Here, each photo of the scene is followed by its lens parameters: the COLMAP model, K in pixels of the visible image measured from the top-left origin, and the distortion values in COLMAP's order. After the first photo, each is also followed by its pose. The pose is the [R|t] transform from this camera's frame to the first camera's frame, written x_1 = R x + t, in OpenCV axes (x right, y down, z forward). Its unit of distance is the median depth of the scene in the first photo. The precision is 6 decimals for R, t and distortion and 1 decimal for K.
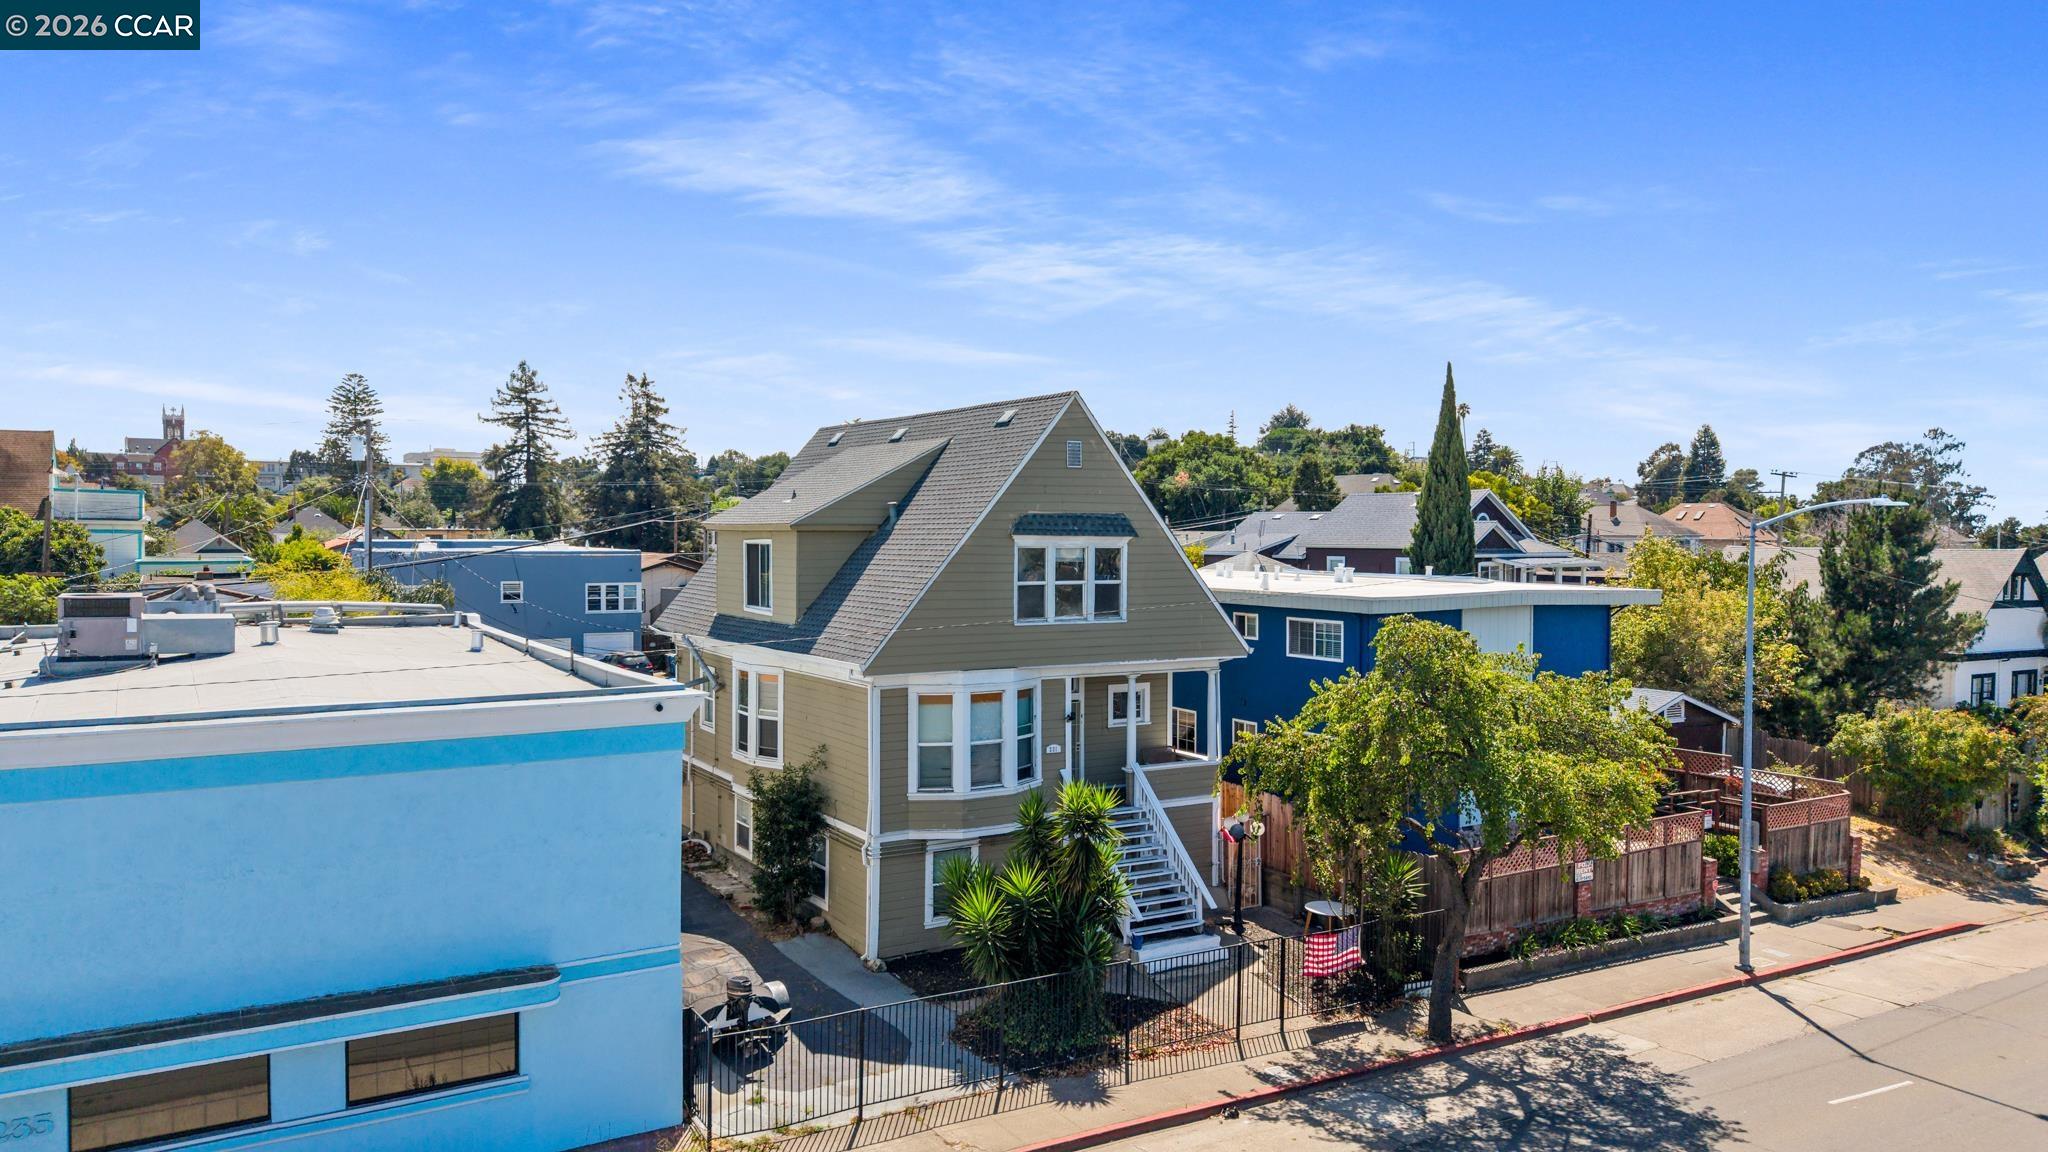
lens RADIAL K [[1410.8, 0, 1024.0], [0, 1410.8, 576.0], [0, 0, 1]] dist [-0.000022, -0.001779]
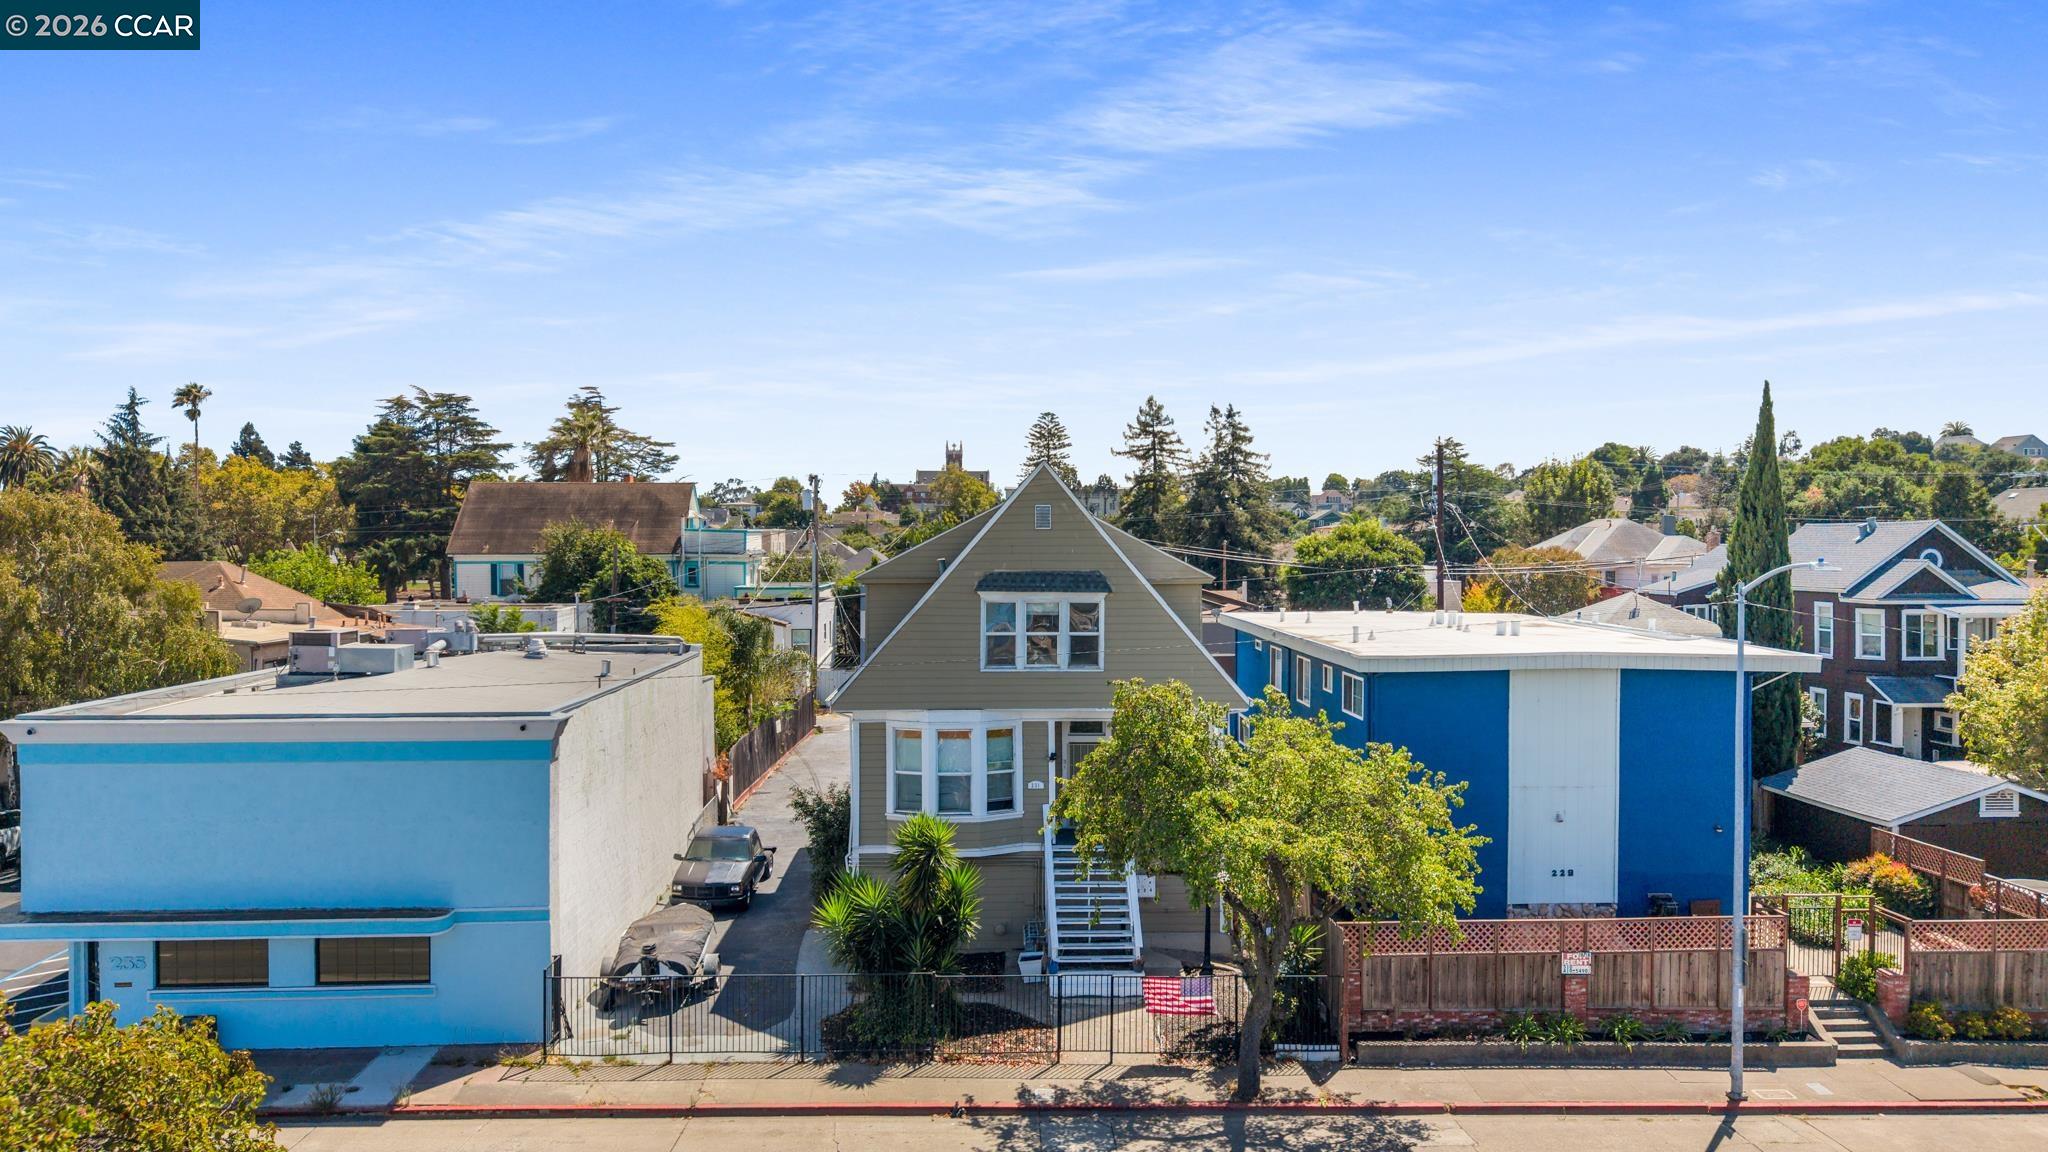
lens RADIAL K [[1465.1, 0, 1065.5], [0, 1465.1, 589.7], [0, 0, 1]] dist [0.003192, -0.001900]
pose [[0.882907, 0.010676, -0.469426, 0.603714], [-0.012204, 0.999926, -0.000214, -0.030906], [0.469389, 0.005917, 0.882972, 0.005887]]
